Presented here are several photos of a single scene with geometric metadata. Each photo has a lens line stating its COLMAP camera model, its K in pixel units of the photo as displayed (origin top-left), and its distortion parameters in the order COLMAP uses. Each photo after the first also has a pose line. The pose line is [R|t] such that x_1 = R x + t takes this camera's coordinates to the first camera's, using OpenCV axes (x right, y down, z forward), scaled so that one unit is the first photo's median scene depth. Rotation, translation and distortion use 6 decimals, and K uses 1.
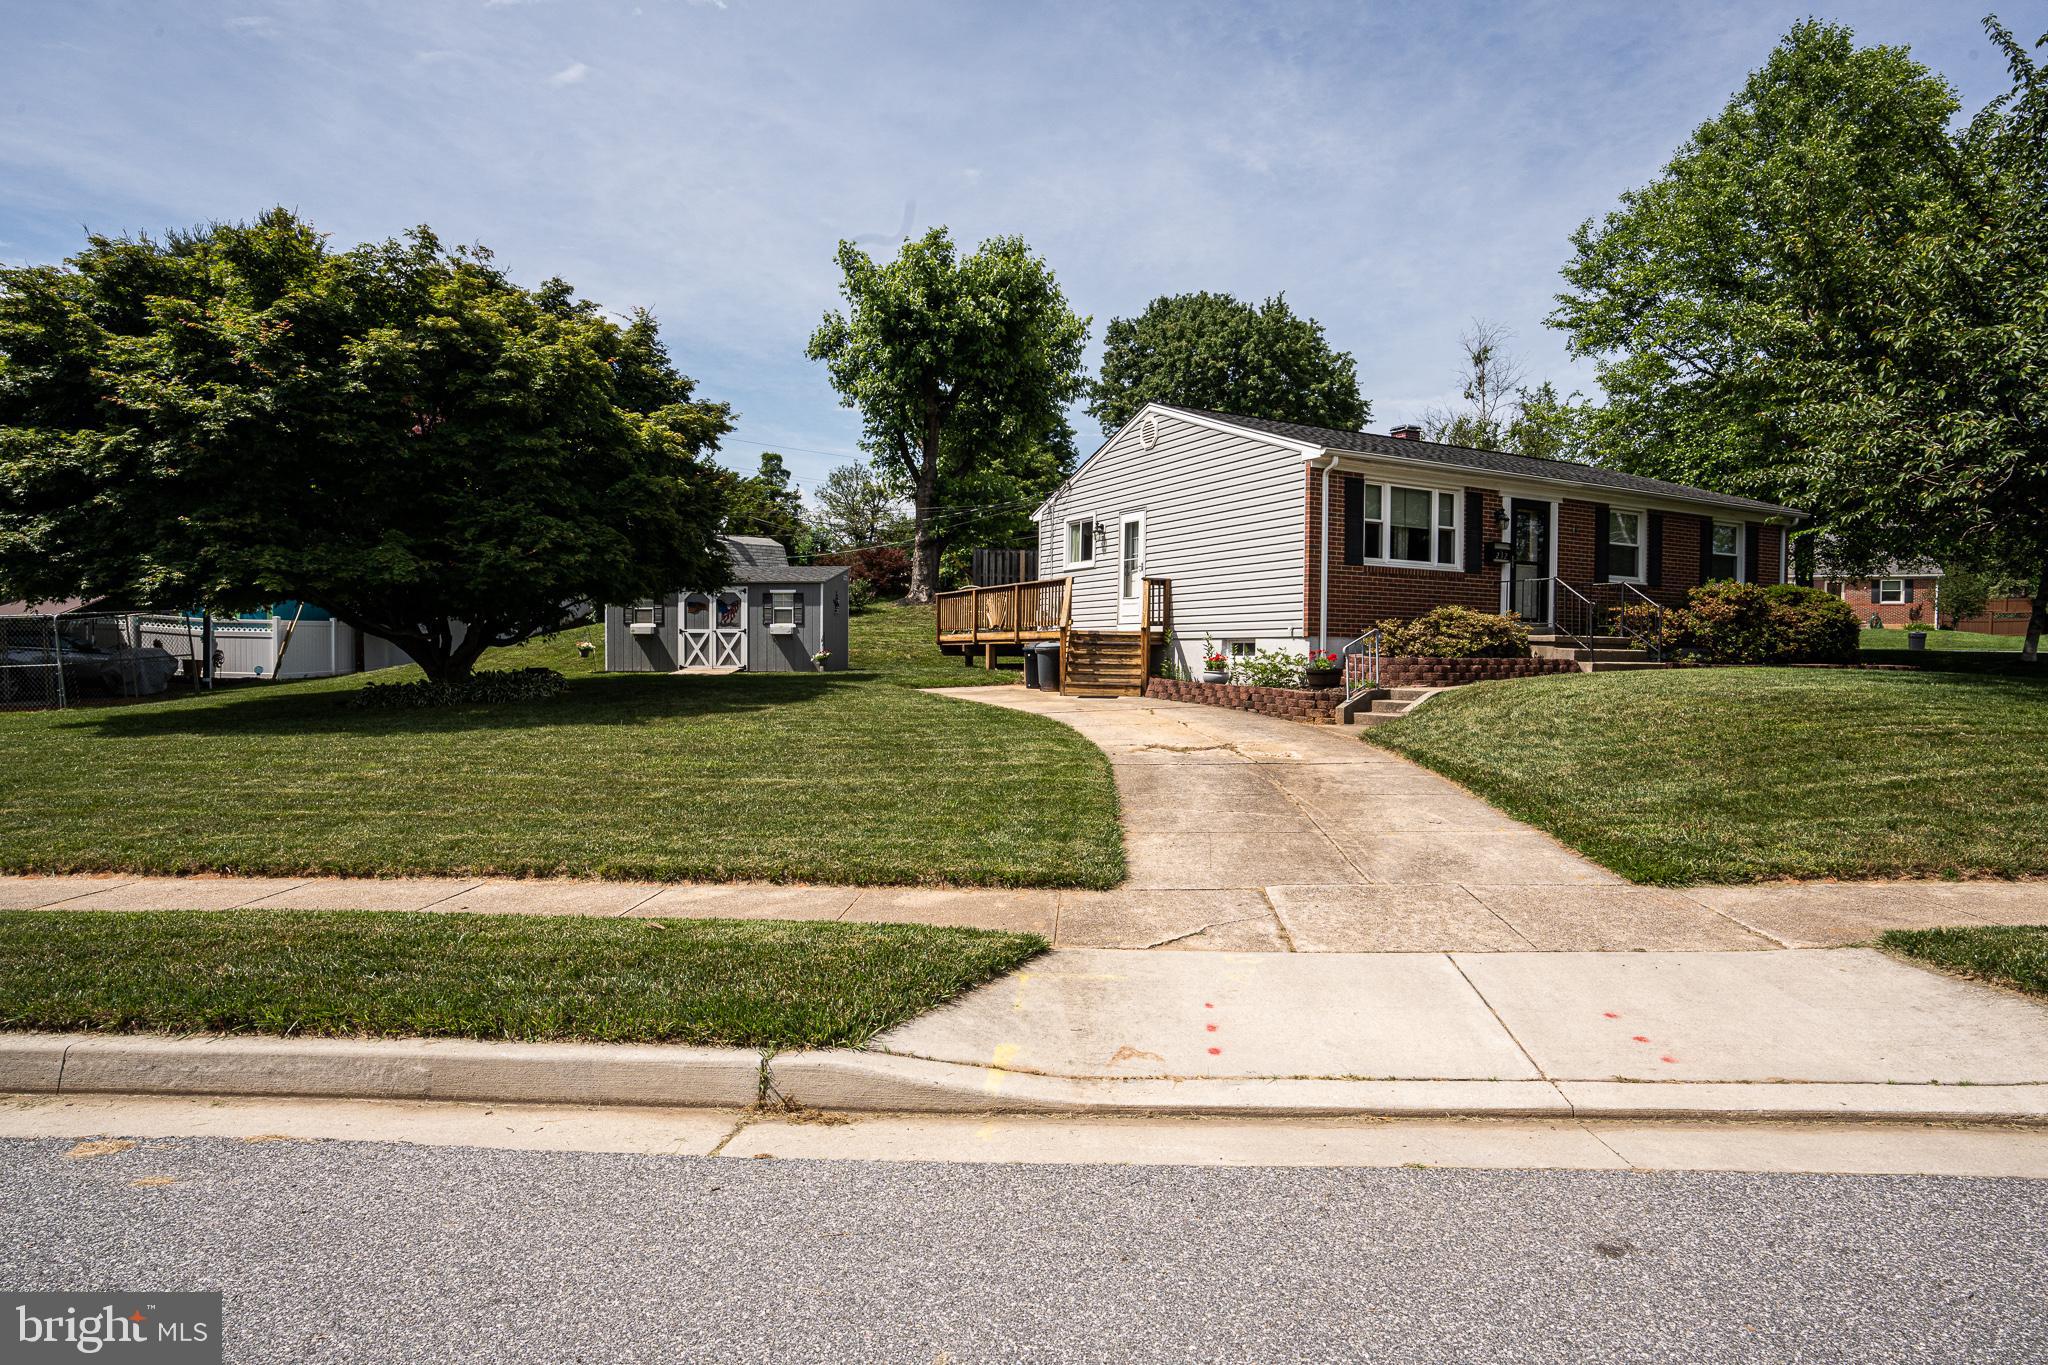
lens RADIAL K [[1122.1, 0, 1024.0], [0, 1122.1, 682.5], [0, 0, 1]] dist [-0.039380, 0.027639]
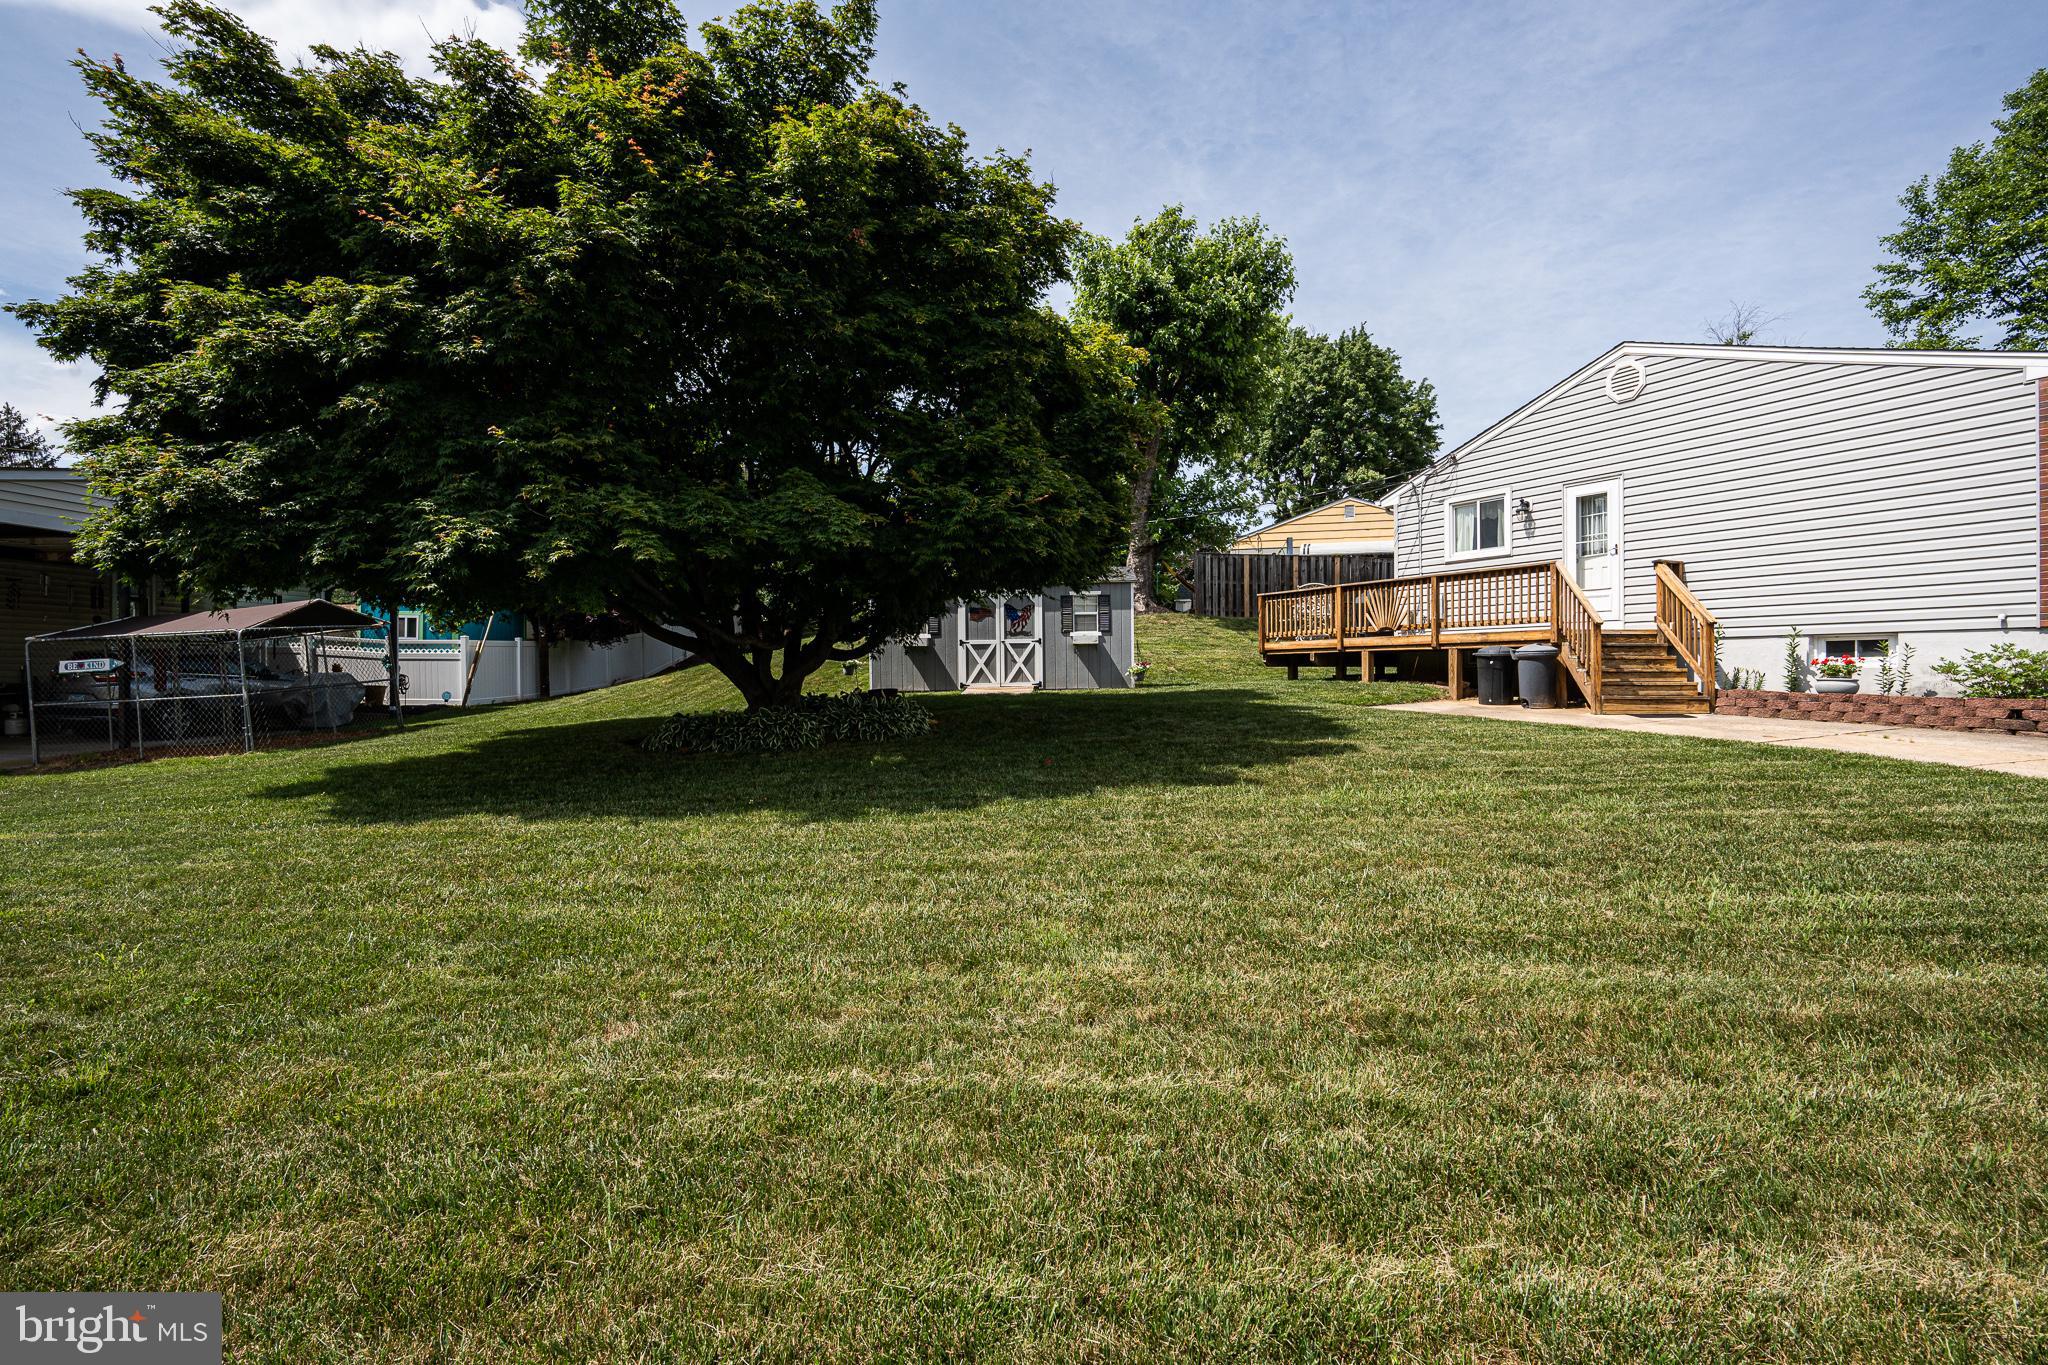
lens RADIAL K [[957.7, 0, 1024.0], [0, 957.7, 682.5], [0, 0, 1]] dist [-0.066446, 0.025557]
pose [[0.999859, -0.016415, 0.003518, -0.279049], [0.016455, 0.999798, -0.011525, -0.007043], [-0.003328, 0.011581, 0.999927, 0.297875]]
